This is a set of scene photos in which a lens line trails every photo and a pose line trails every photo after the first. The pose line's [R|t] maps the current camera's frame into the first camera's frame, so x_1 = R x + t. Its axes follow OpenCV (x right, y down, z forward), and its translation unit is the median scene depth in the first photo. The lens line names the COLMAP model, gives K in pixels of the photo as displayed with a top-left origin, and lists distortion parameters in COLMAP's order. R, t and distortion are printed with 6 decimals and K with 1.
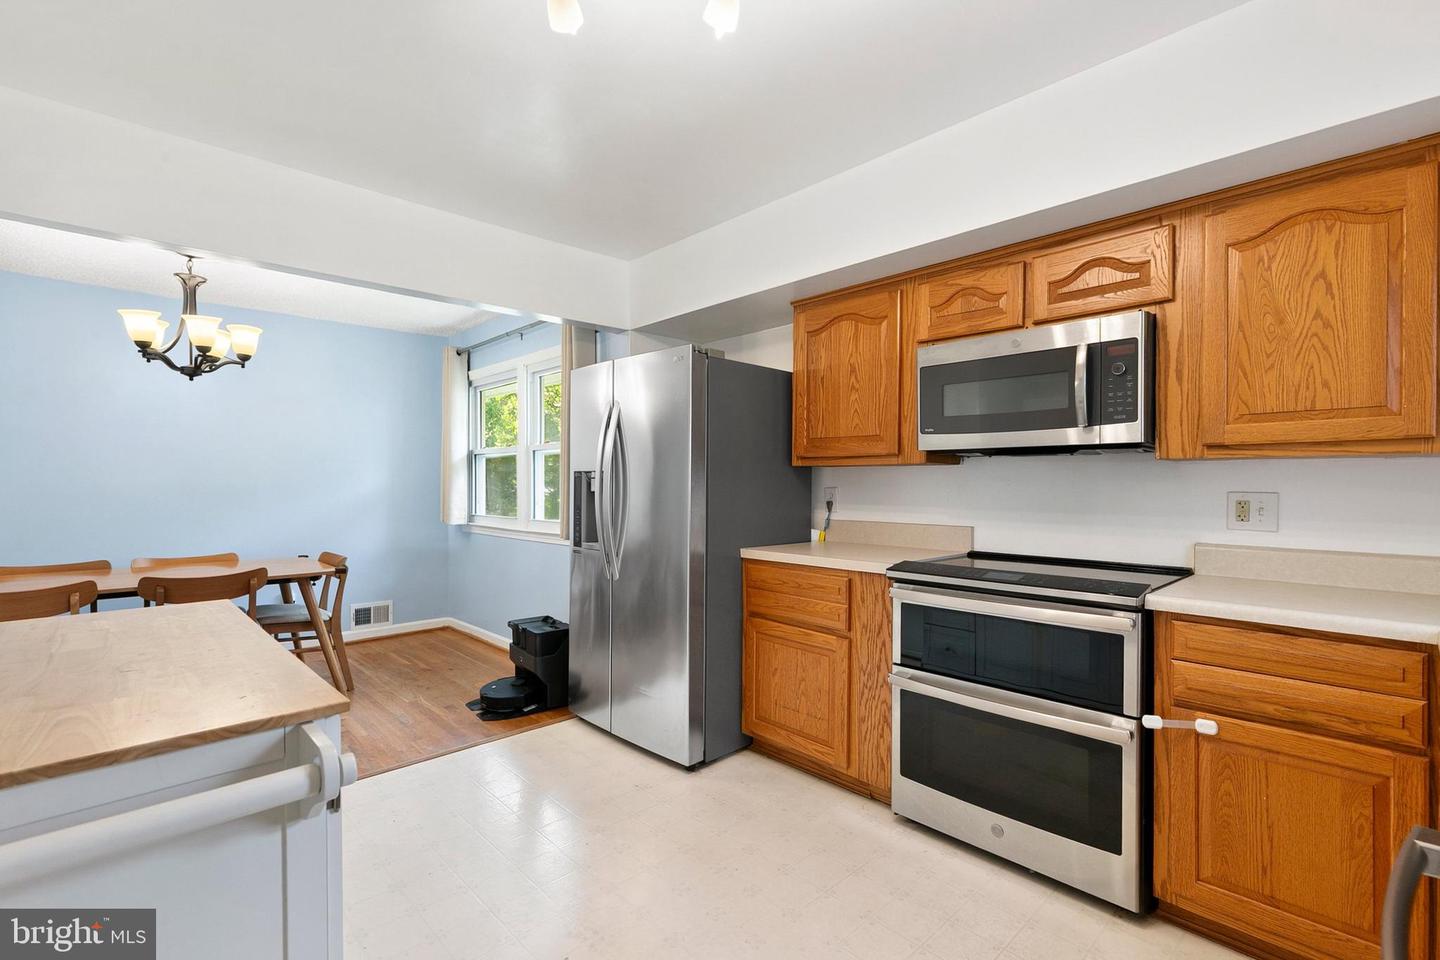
lens RADIAL K [[654.2, 0, 719.4], [0, 654.2, 480.3], [0, 0, 1]] dist [0.002567, -0.000054]
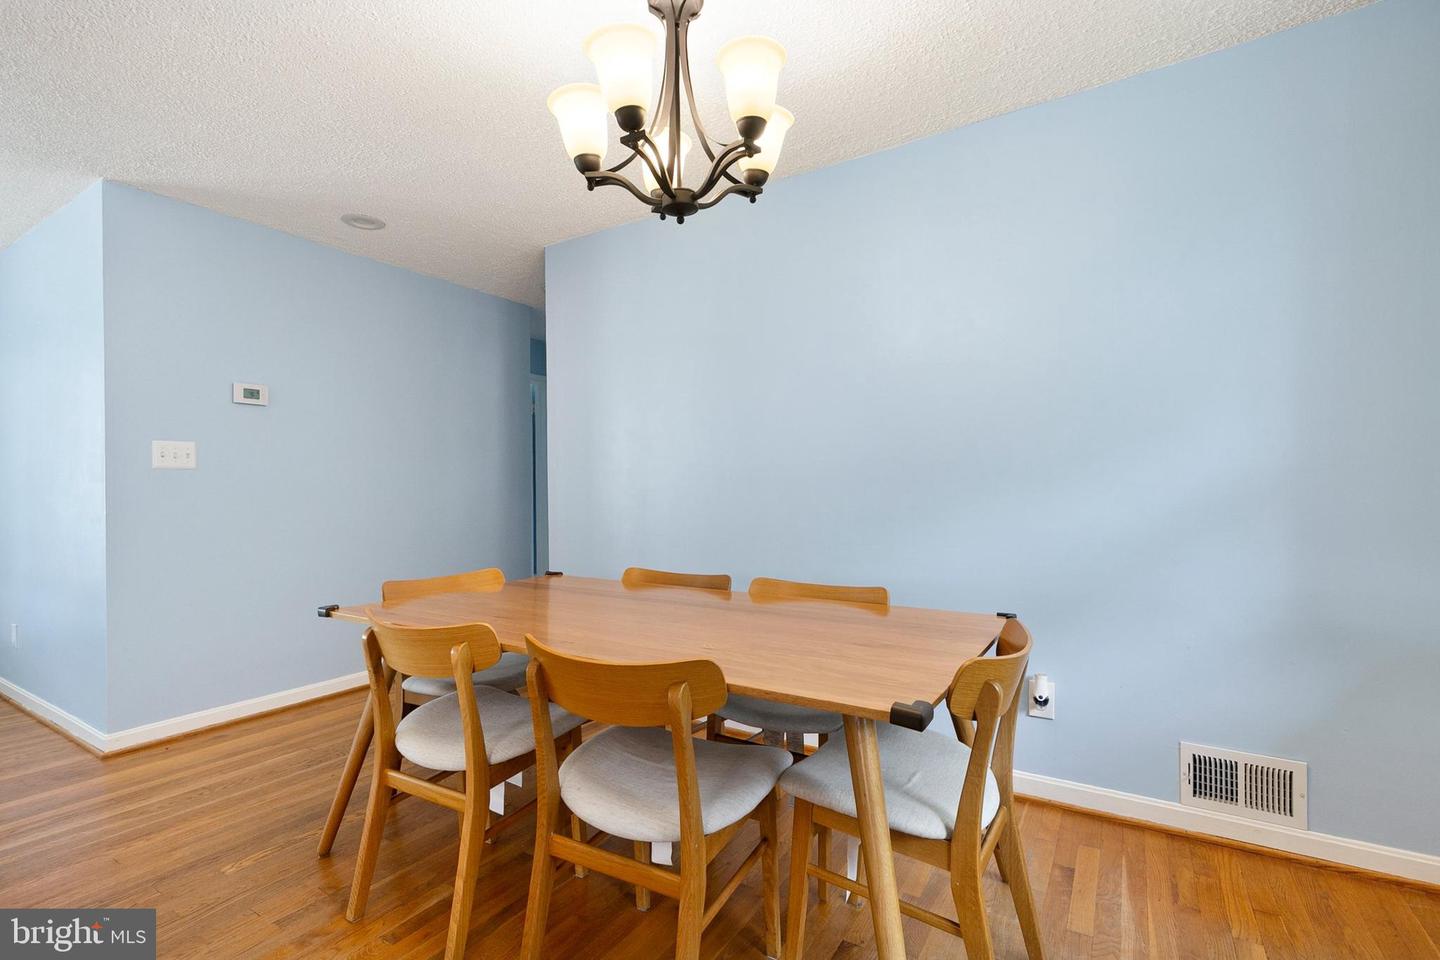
lens RADIAL K [[654.2, 0, 720.0], [0, 654.2, 482.2], [0, 0, 1]] dist [0.002567, -0.000054]
pose [[0.247329, -0.000805, -0.968931, -0.223814], [-0.001063, 0.999999, -0.001102, 0.023941], [0.968931, 0.001302, 0.247328, 0.596100]]
